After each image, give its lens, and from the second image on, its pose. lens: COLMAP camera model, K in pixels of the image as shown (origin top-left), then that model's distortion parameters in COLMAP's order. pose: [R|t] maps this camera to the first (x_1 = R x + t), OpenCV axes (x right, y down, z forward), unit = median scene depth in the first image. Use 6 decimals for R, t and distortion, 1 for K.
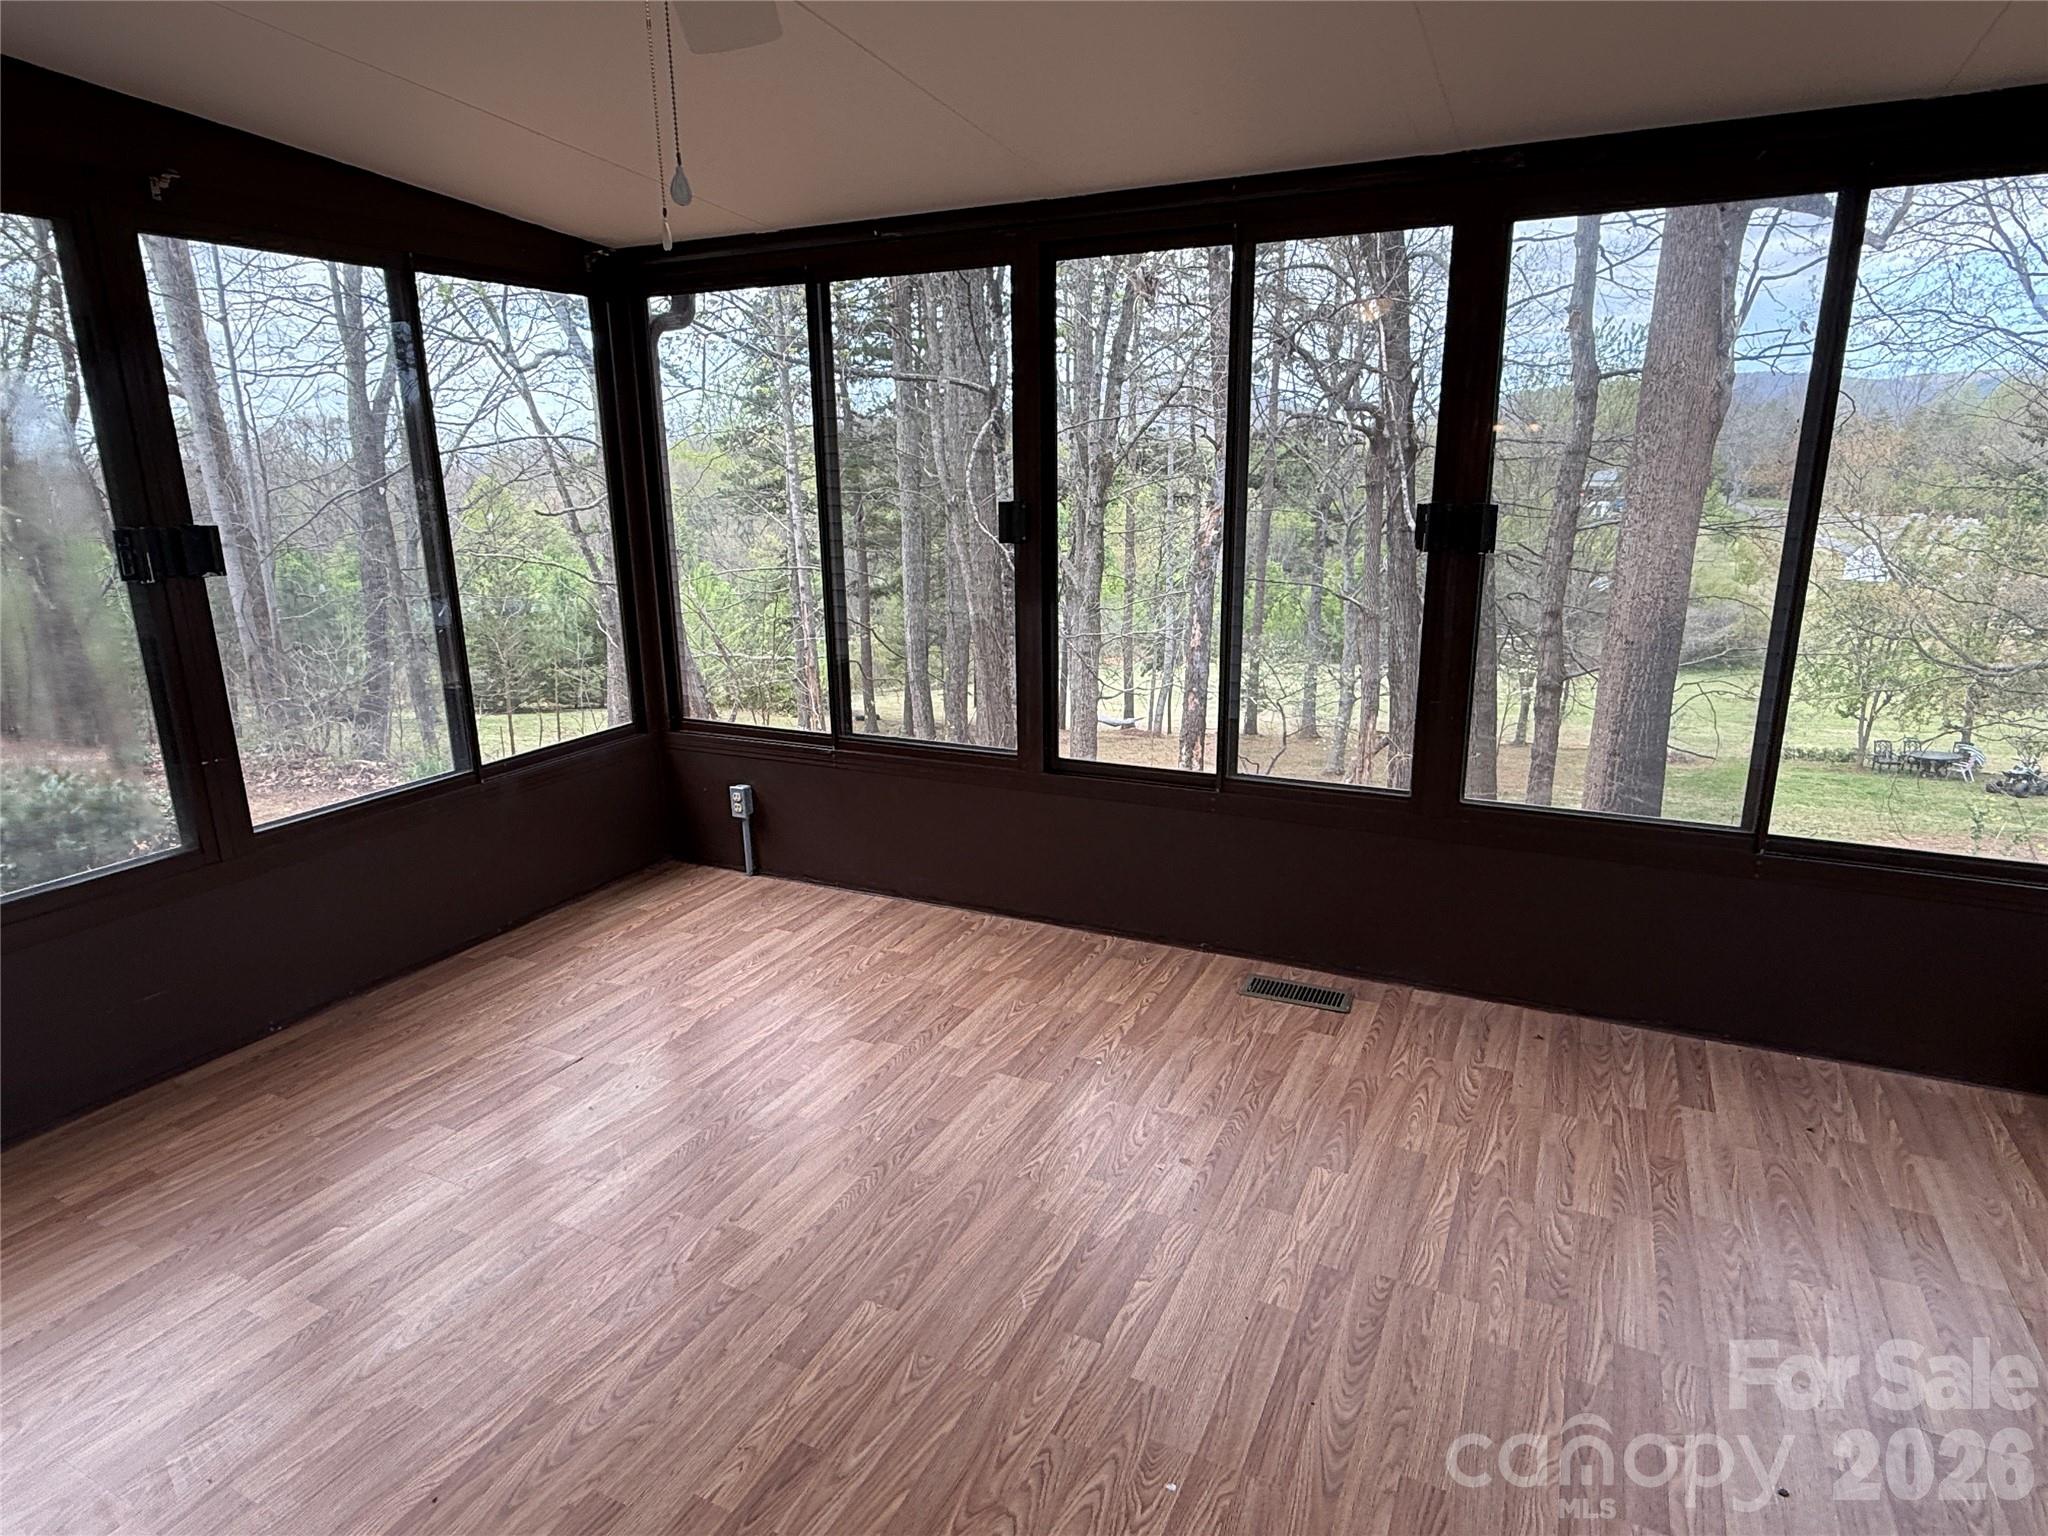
lens RADIAL K [[1156.2, 0, 1024.0], [0, 1156.2, 768.0], [0, 0, 1]] dist [-0.000545, -0.001941]
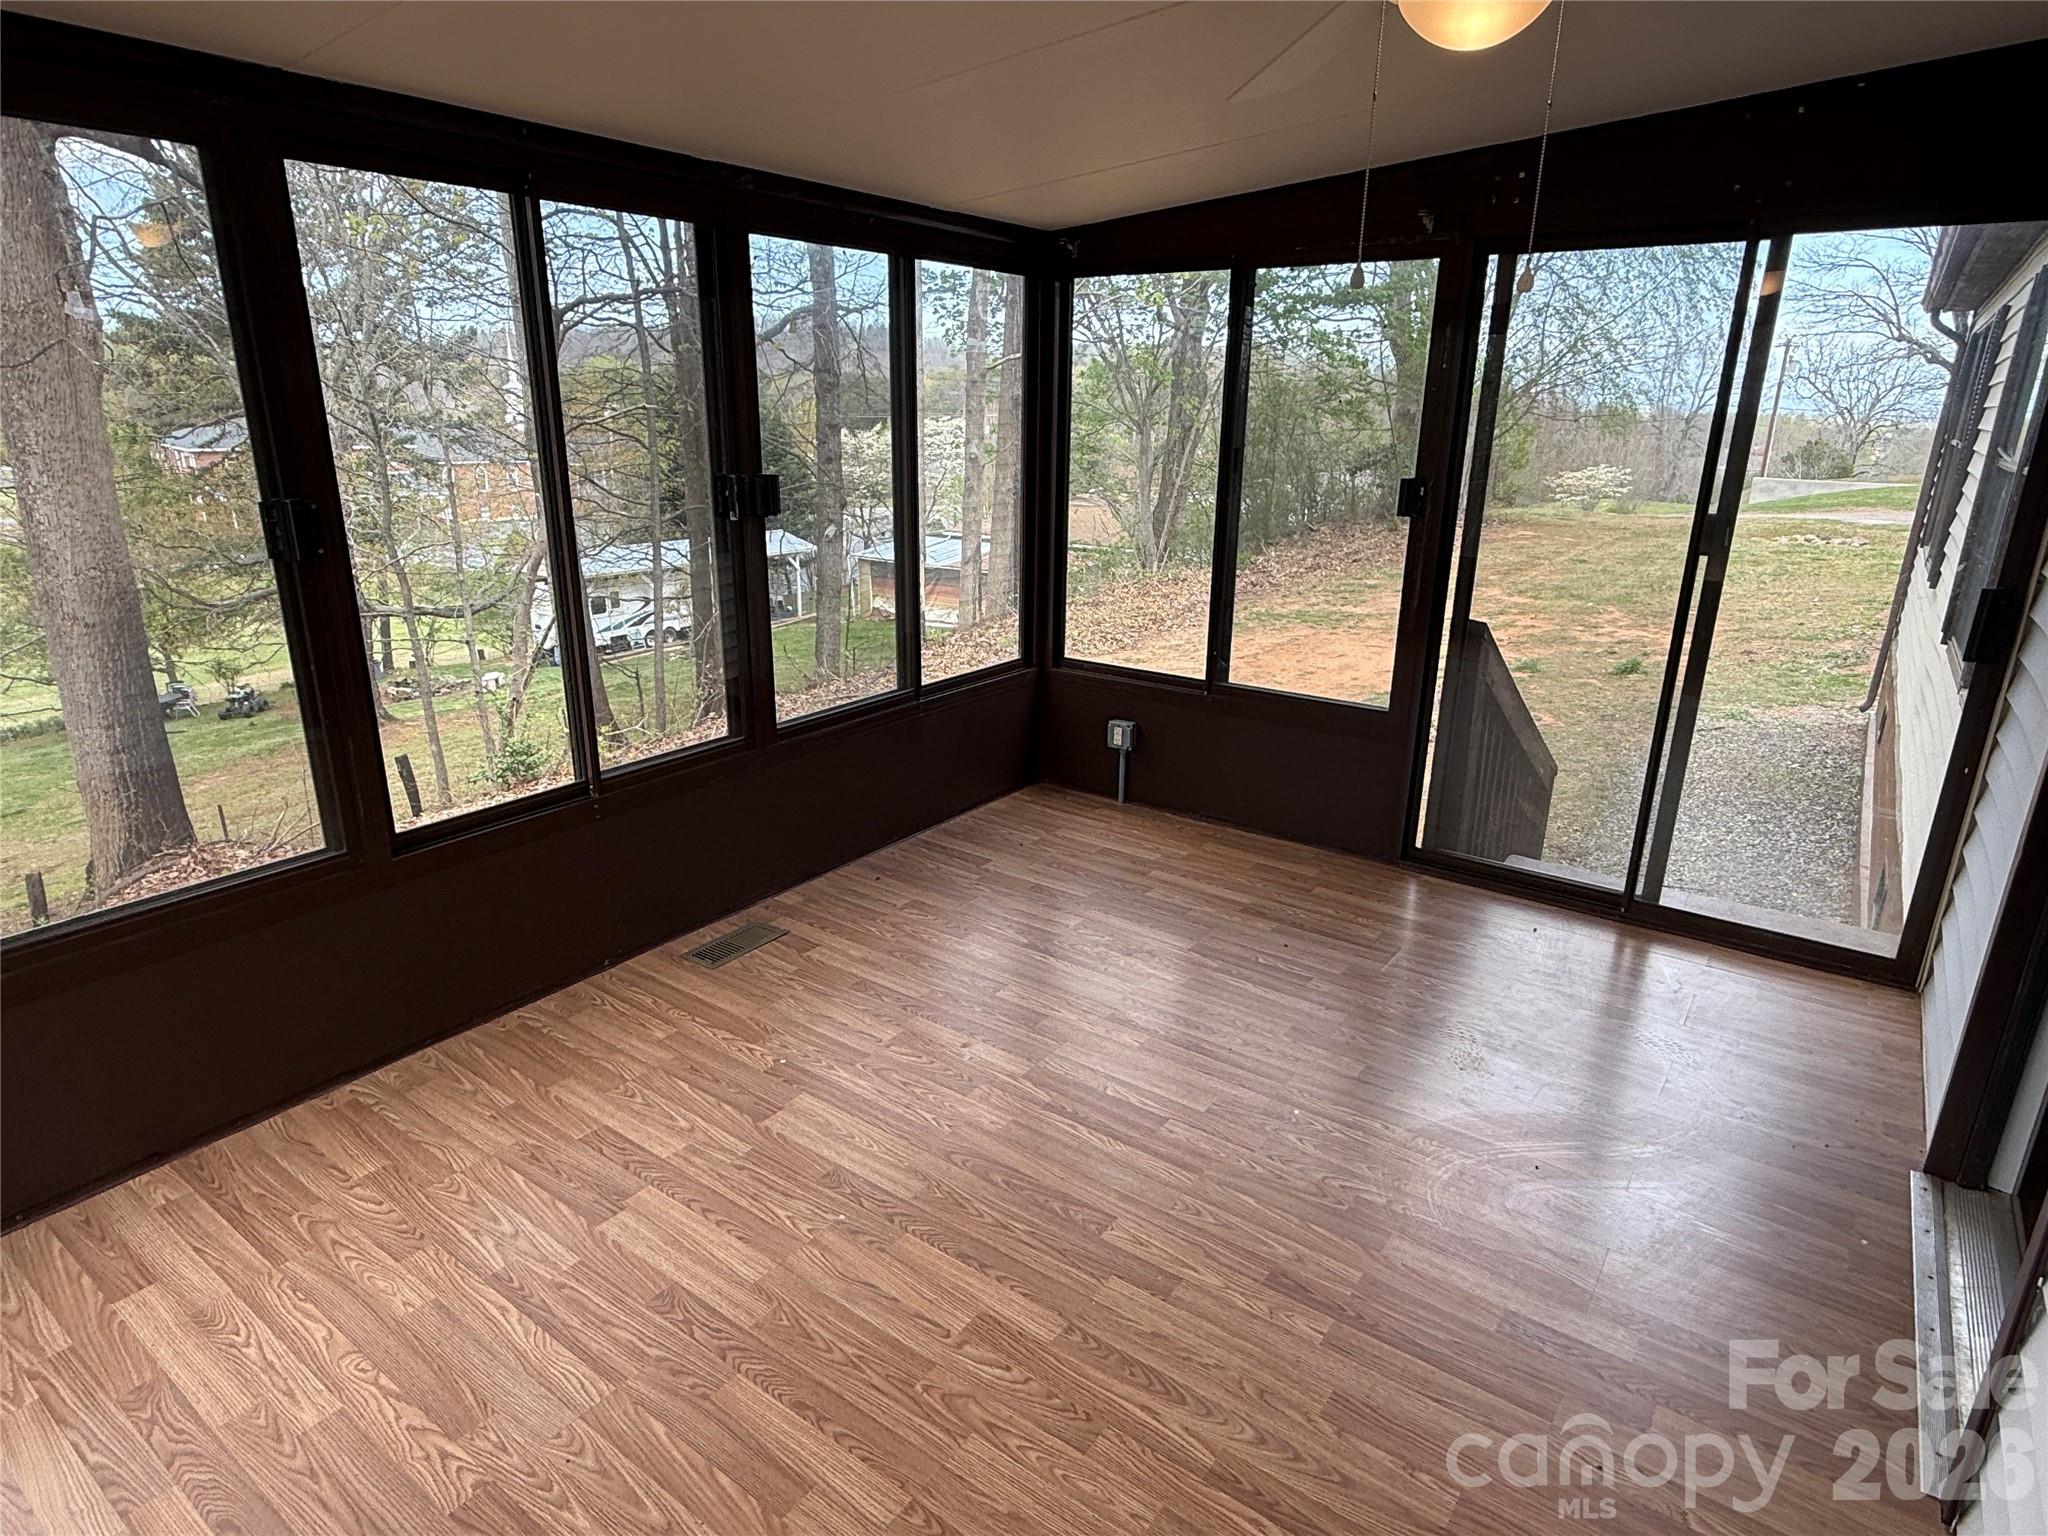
lens RADIAL K [[1156.2, 0, 1024.0], [0, 1156.2, 768.0], [0, 0, 1]] dist [-0.000545, -0.001941]
pose [[0.179118, -0.286818, 0.941091, -0.717639], [0.244758, 0.939477, 0.239741, -0.156709], [-0.952896, 0.187397, 0.238478, 0.502715]]
